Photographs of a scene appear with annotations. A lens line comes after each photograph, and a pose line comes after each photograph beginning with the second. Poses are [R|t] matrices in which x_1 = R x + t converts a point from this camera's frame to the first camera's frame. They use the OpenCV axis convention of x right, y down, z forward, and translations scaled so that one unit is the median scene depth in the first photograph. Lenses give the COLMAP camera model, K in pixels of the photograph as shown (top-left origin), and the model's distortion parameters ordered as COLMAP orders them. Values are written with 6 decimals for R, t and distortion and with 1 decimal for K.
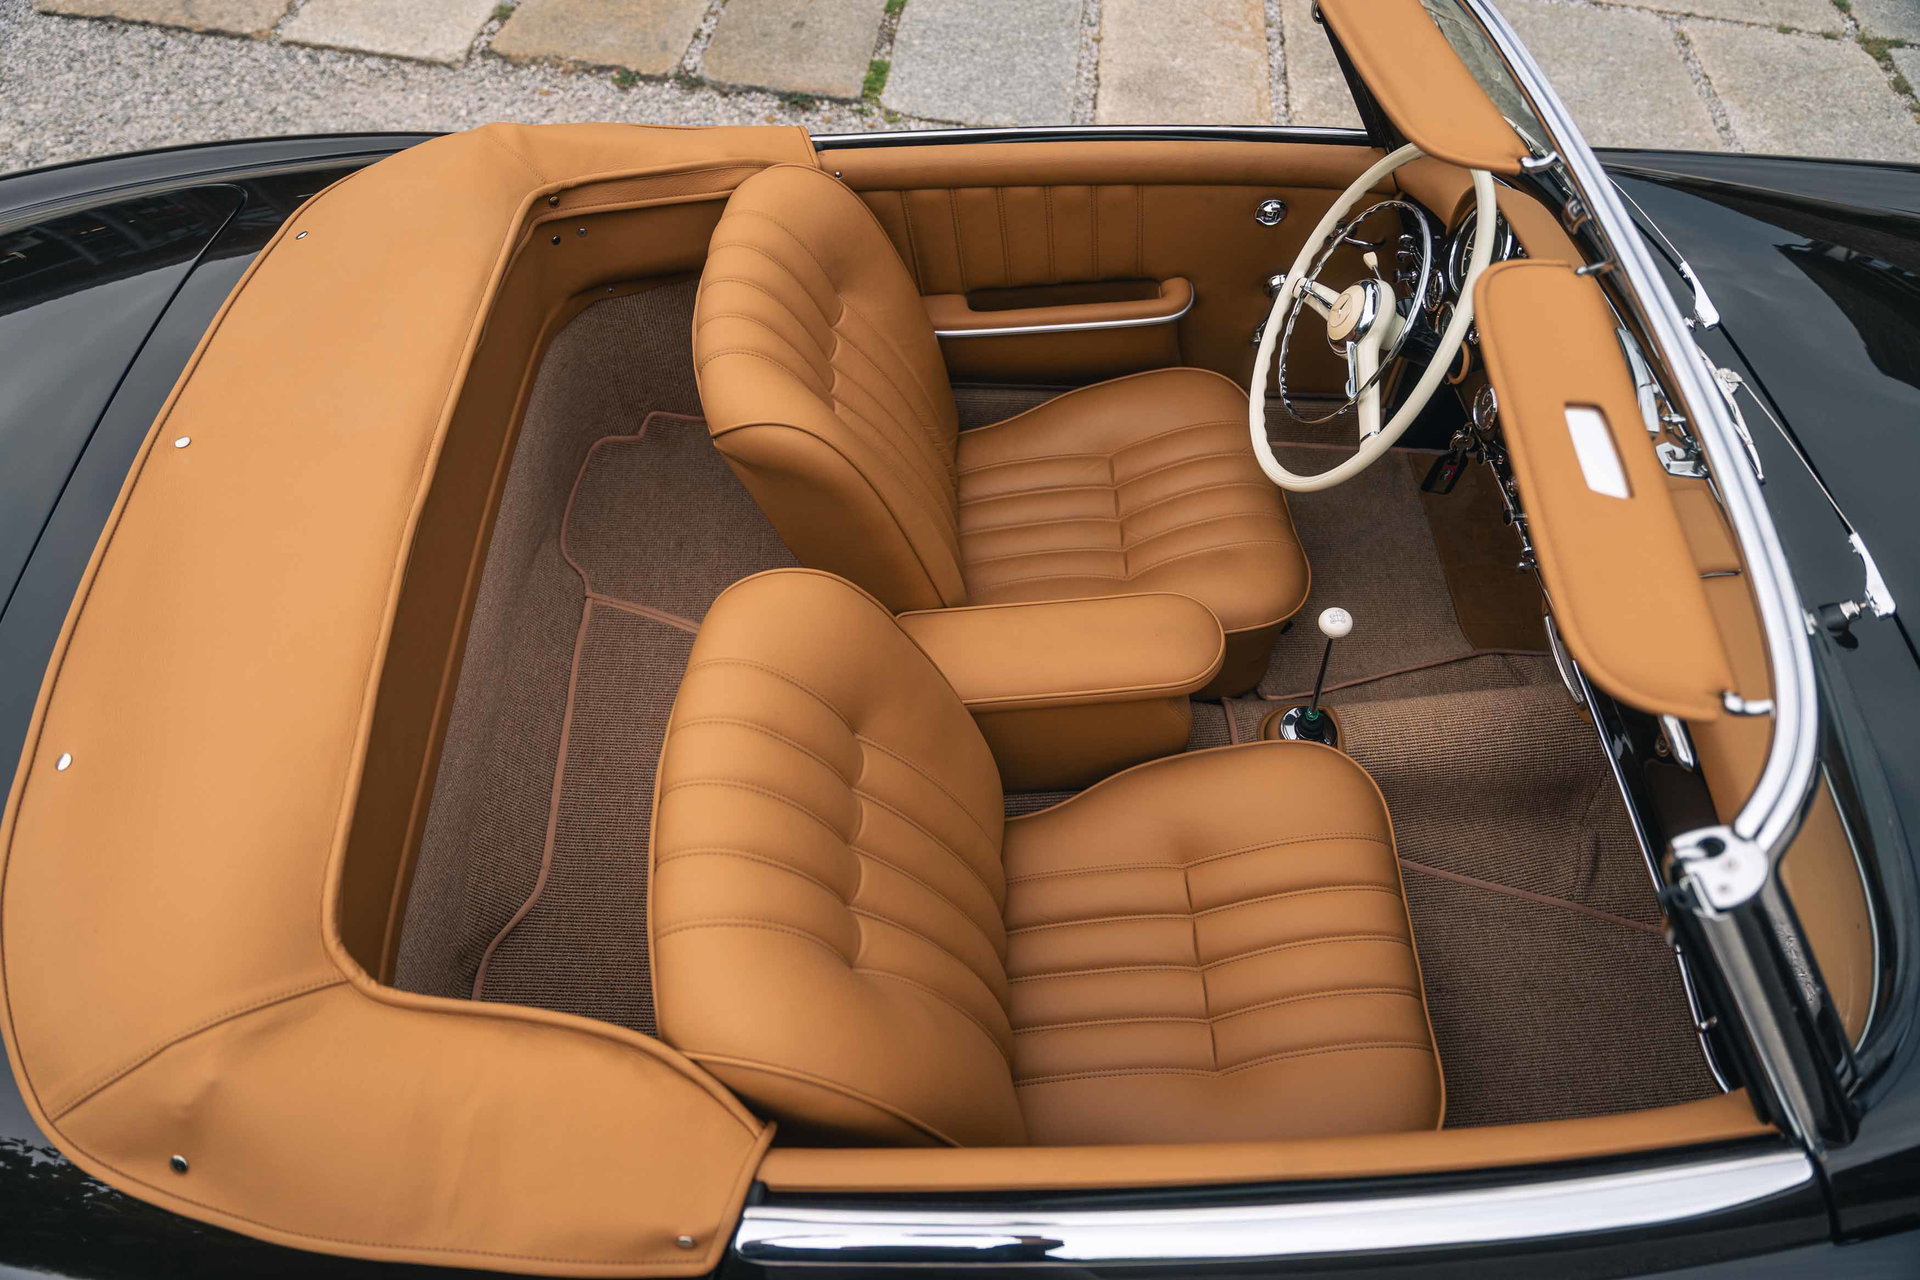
lens RADIAL K [[1307.8, 0, 956.1], [0, 1307.8, 650.0], [0, 0, 1]] dist [-0.007071, -0.004145]
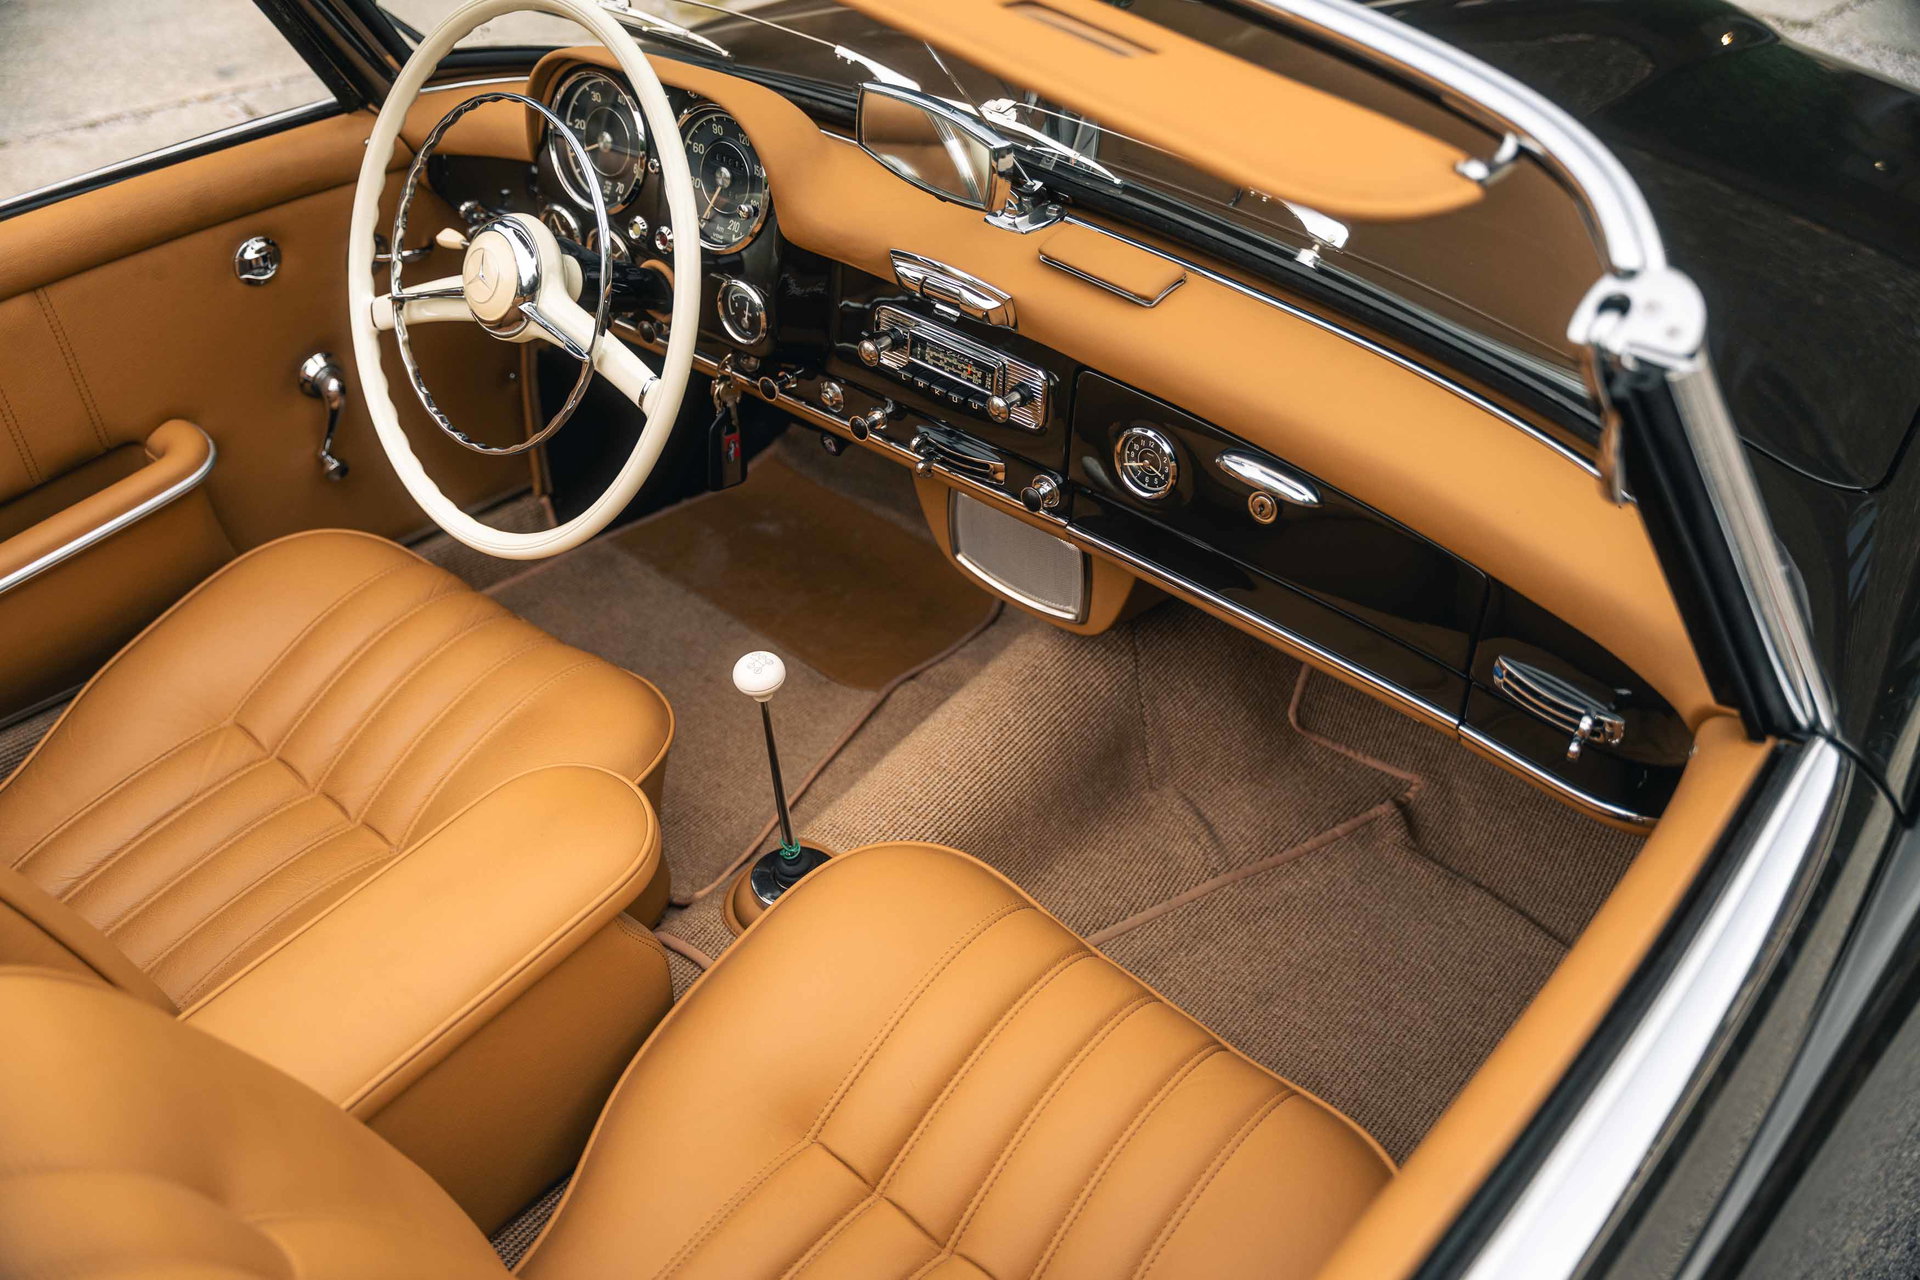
lens RADIAL K [[1897.6, 0, 957.4], [0, 1897.6, 646.2], [0, 0, 1]] dist [0.010272, 0.000000]
pose [[0.675876, -0.451319, 0.582669, -0.167602], [0.589508, 0.805542, -0.059859, 0.076686], [-0.442349, 0.383945, 0.810502, 0.204084]]
